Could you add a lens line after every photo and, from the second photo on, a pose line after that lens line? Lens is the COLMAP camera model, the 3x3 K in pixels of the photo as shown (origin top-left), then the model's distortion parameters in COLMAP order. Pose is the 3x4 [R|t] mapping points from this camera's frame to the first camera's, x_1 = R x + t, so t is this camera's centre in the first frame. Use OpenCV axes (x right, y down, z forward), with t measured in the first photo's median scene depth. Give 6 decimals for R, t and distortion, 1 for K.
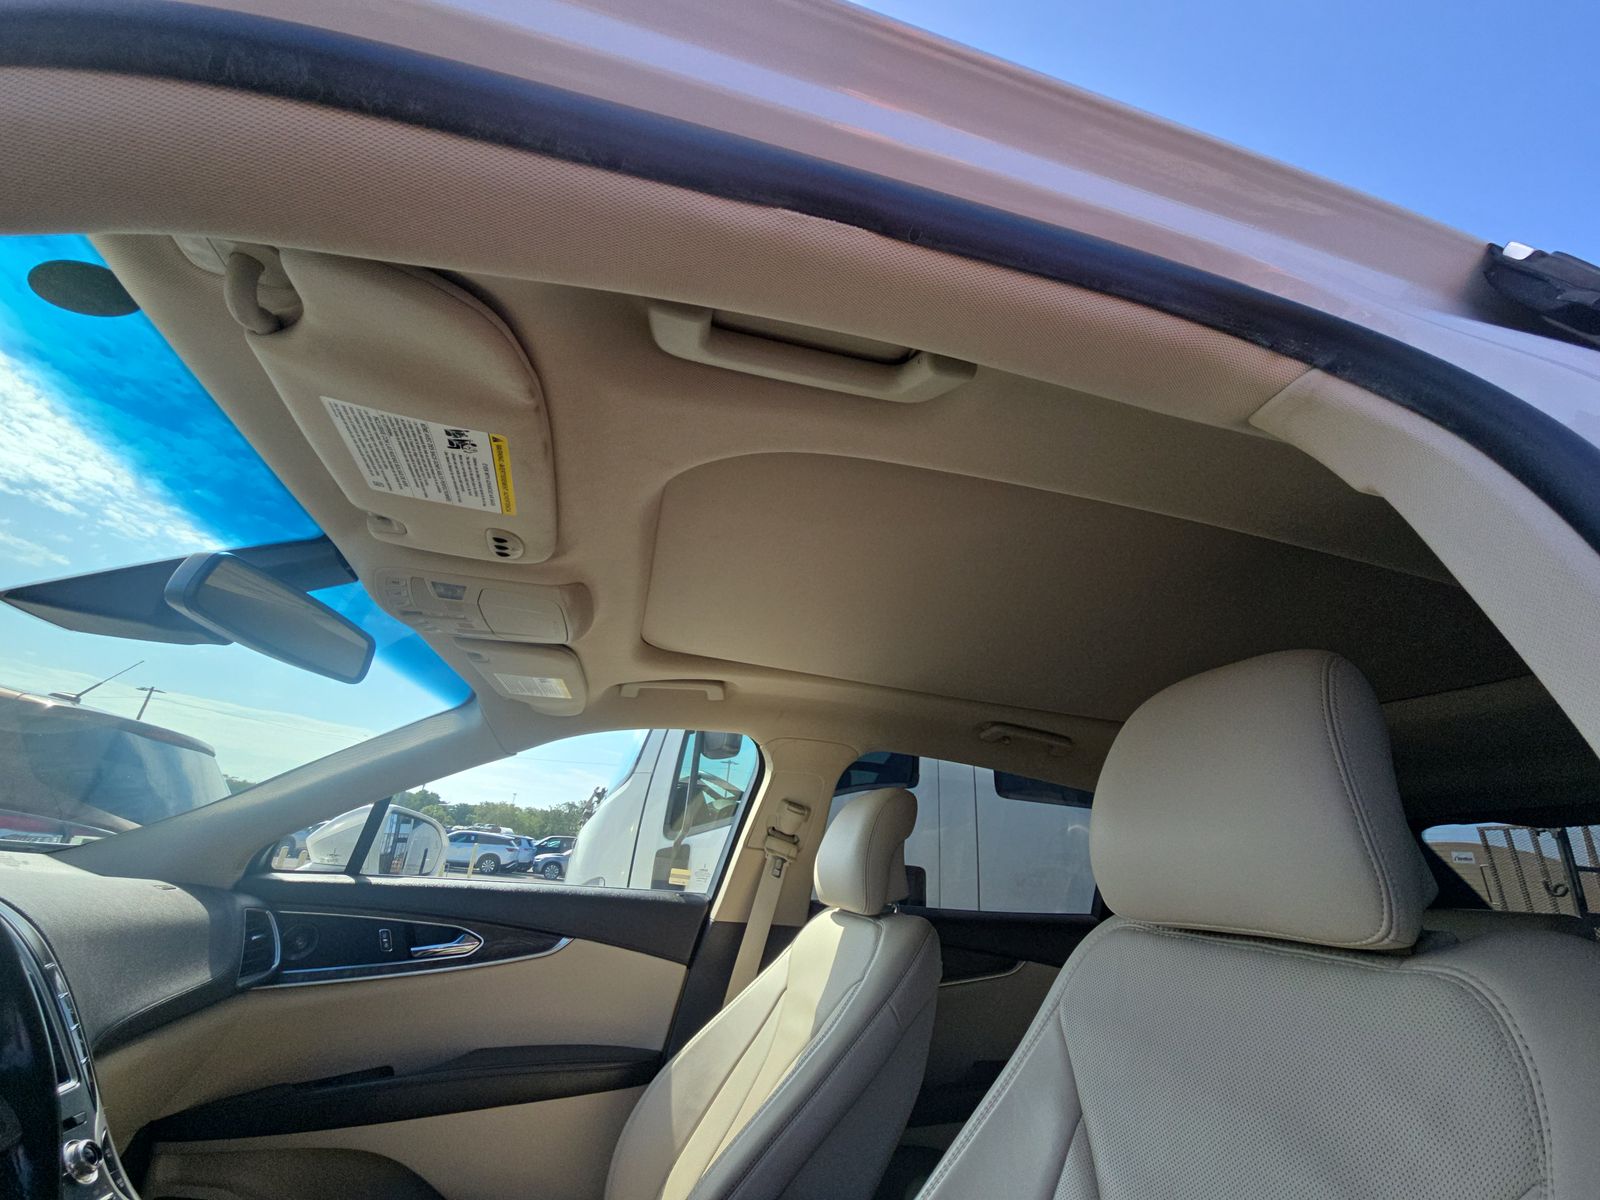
lens RADIAL K [[661.9, 0, 789.7], [0, 661.9, 593.6], [0, 0, 1]] dist [0.010331, -0.003000]
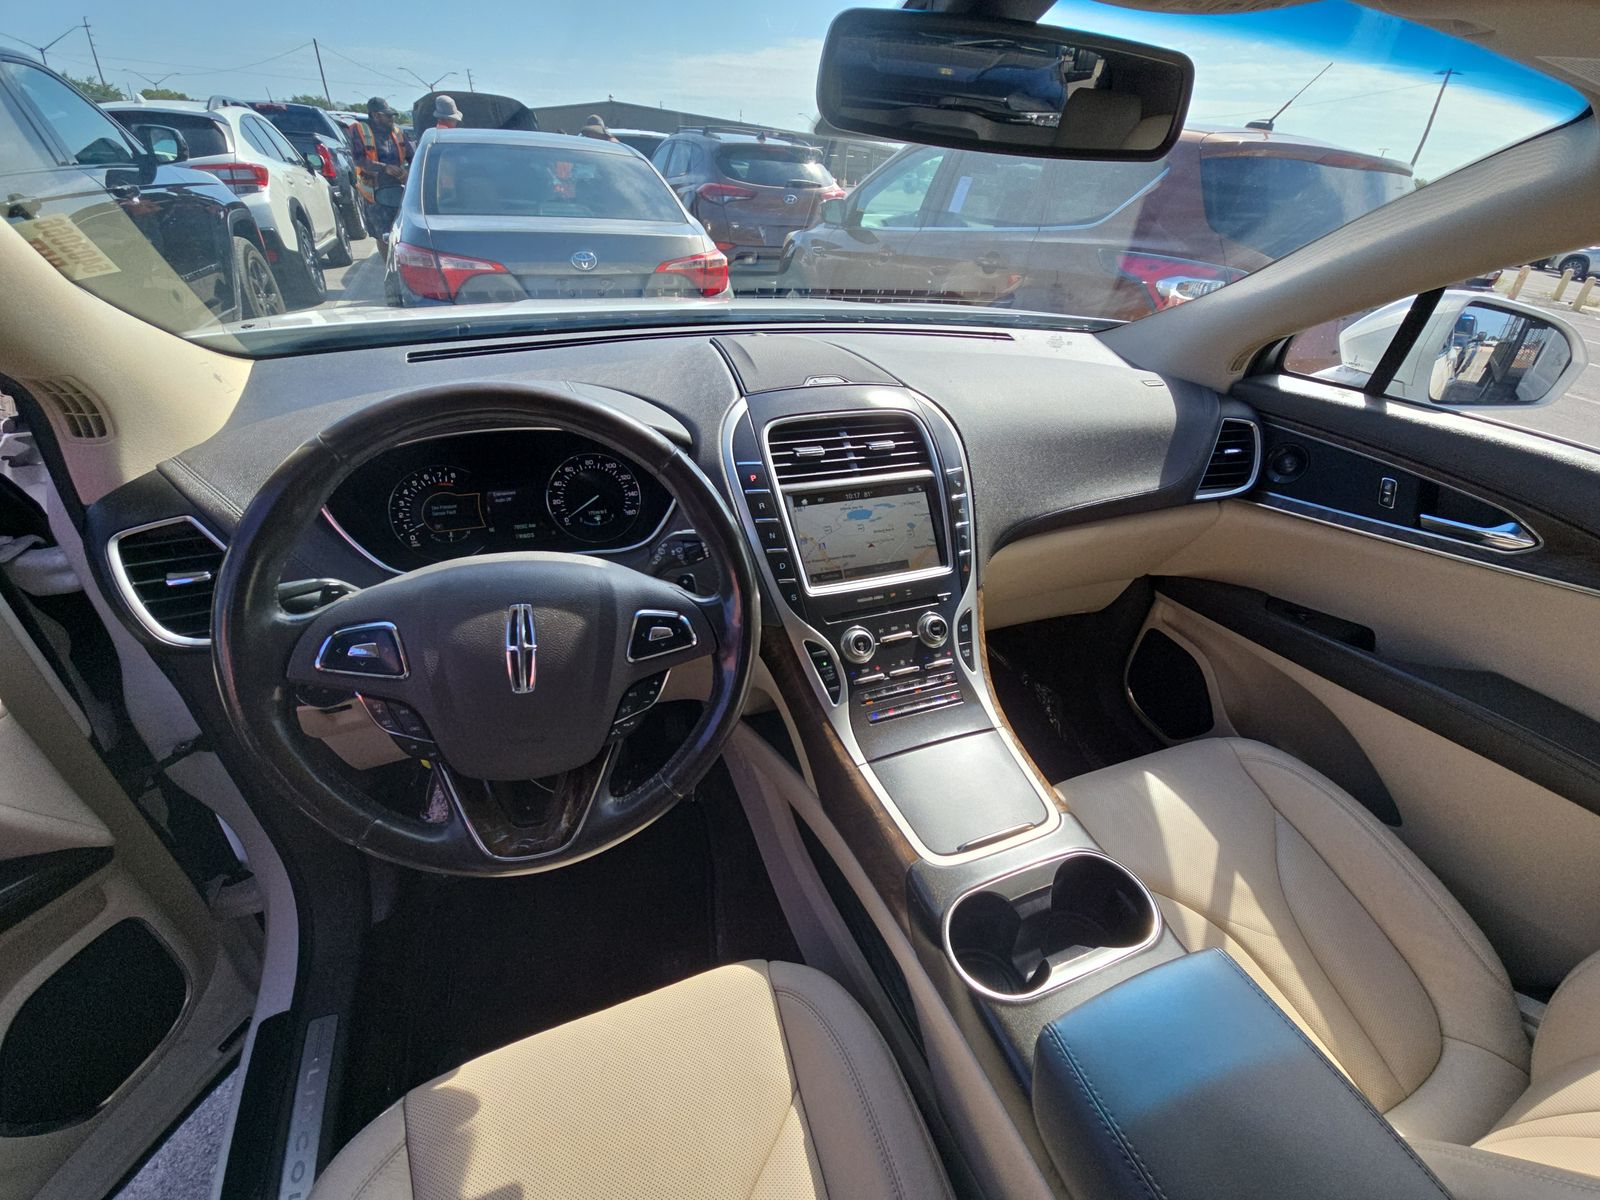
lens RADIAL K [[661.9, 0, 808.8], [0, 661.9, 597.8], [0, 0, 1]] dist [0.010331, -0.003000]
pose [[0.130203, 0.473345, -0.871201, 0.008629], [0.338534, 0.804652, 0.487781, 0.031786], [0.931902, -0.358442, -0.055475, 0.365858]]
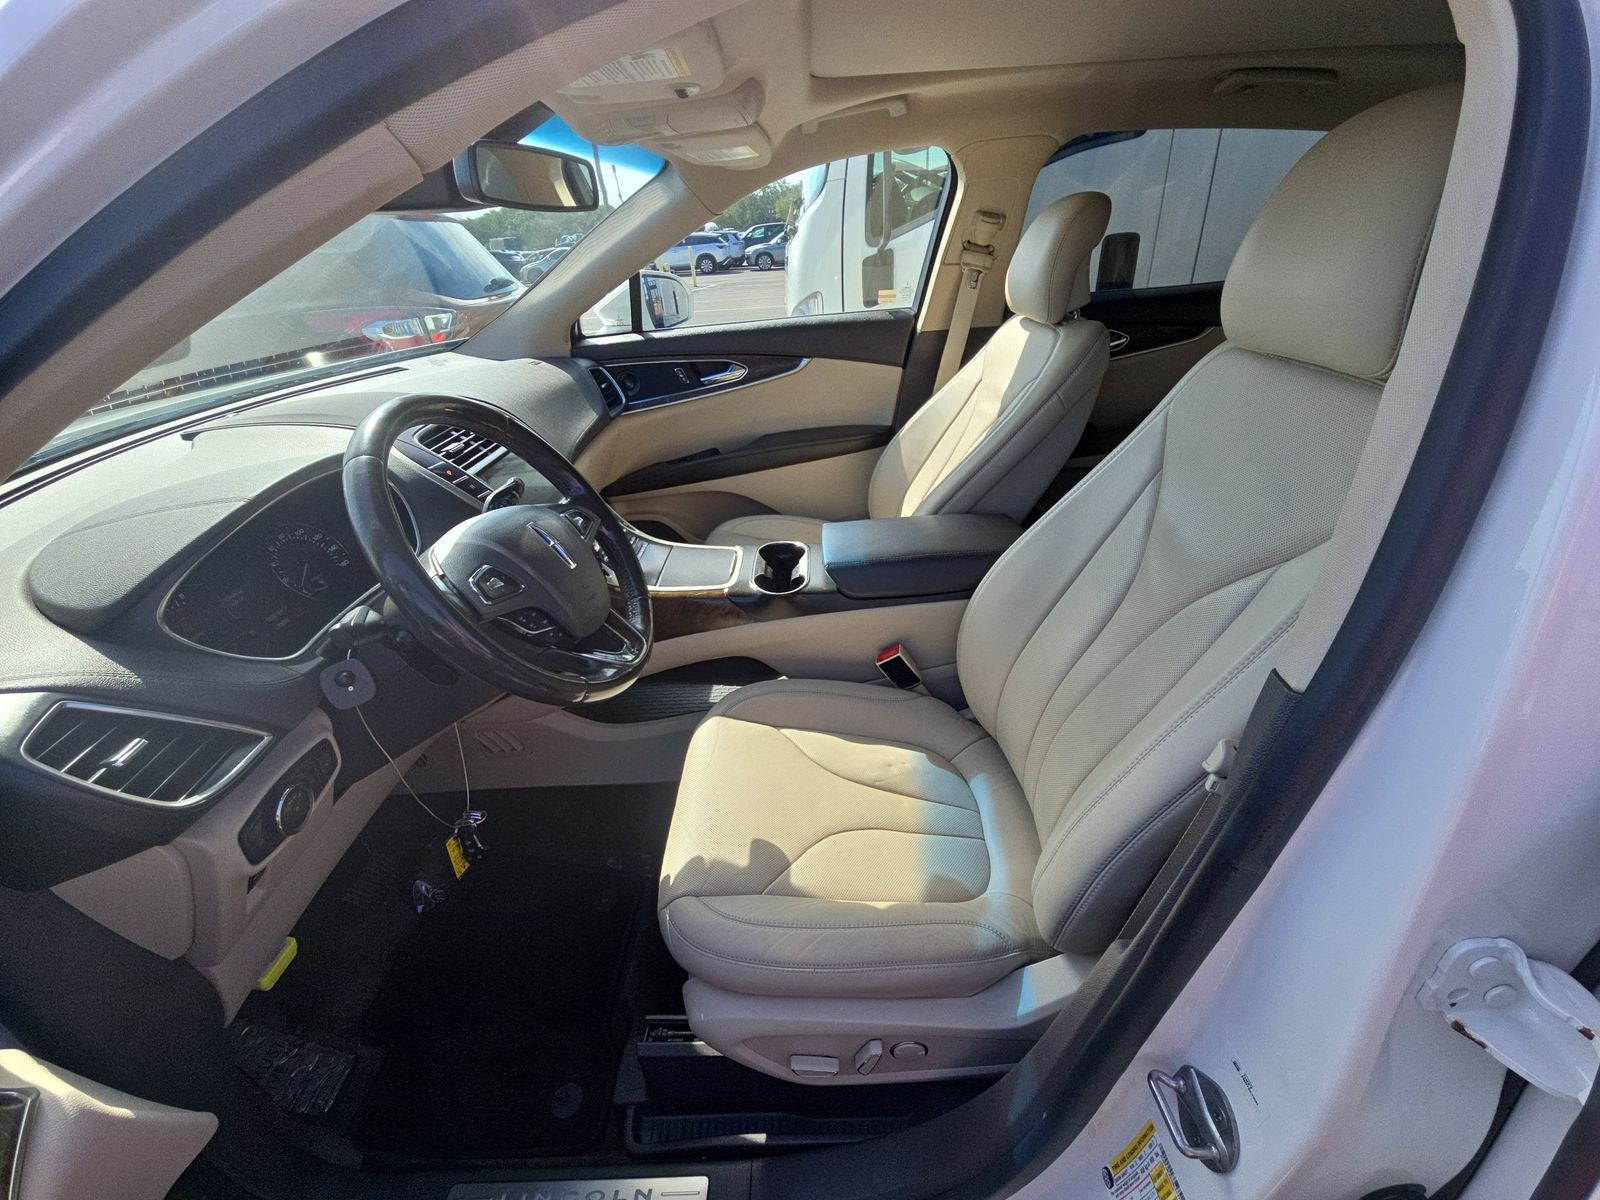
lens RADIAL K [[661.9, 0, 807.8], [0, 661.9, 608.9], [0, 0, 1]] dist [0.010331, -0.003000]
pose [[0.957157, 0.002269, -0.289562, 0.038592], [0.227868, 0.611139, 0.758014, -0.151106], [0.178682, -0.791520, 0.584439, -0.126670]]
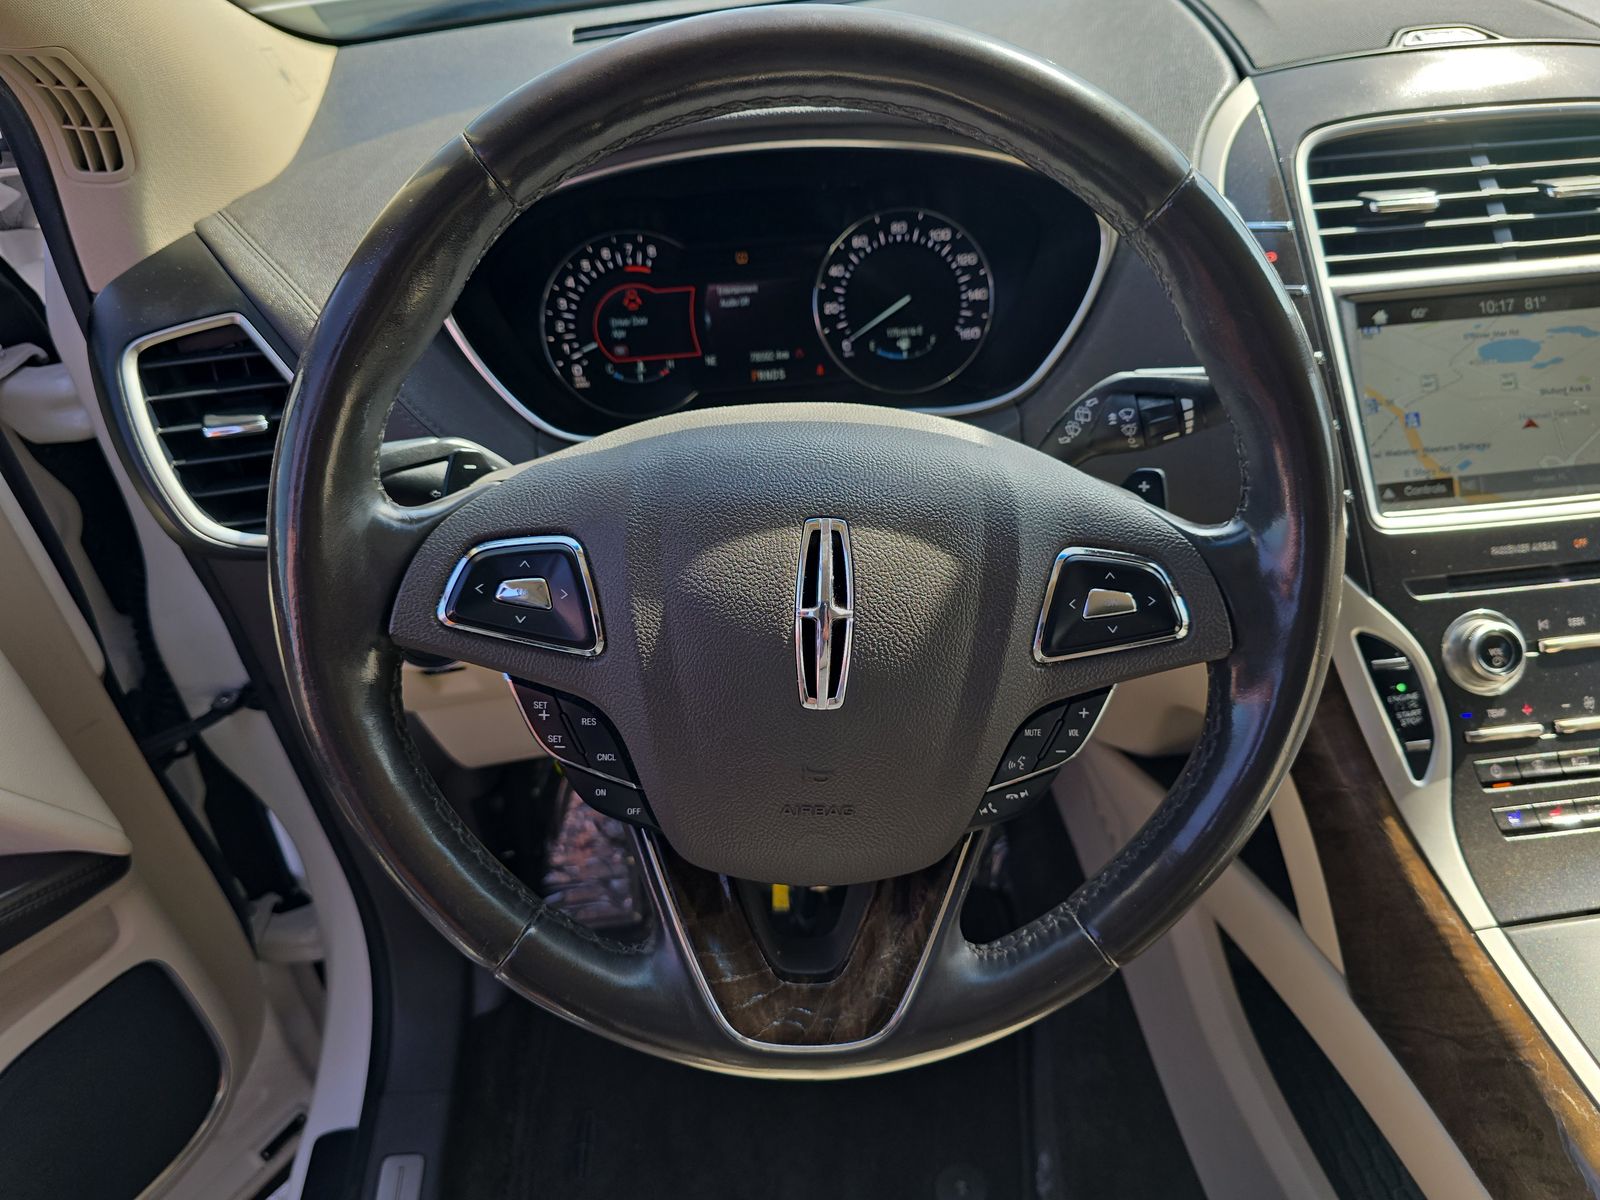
lens RADIAL K [[1116.4, 0, 804.8], [0, 1116.4, 596.3], [0, 0, 1]] dist [0.001729, 0.009187]
pose [[-0.149170, 0.544172, -0.825606, -0.087702], [0.407049, 0.794715, 0.450266, 0.046789], [0.901143, -0.268896, -0.340052, 0.279770]]
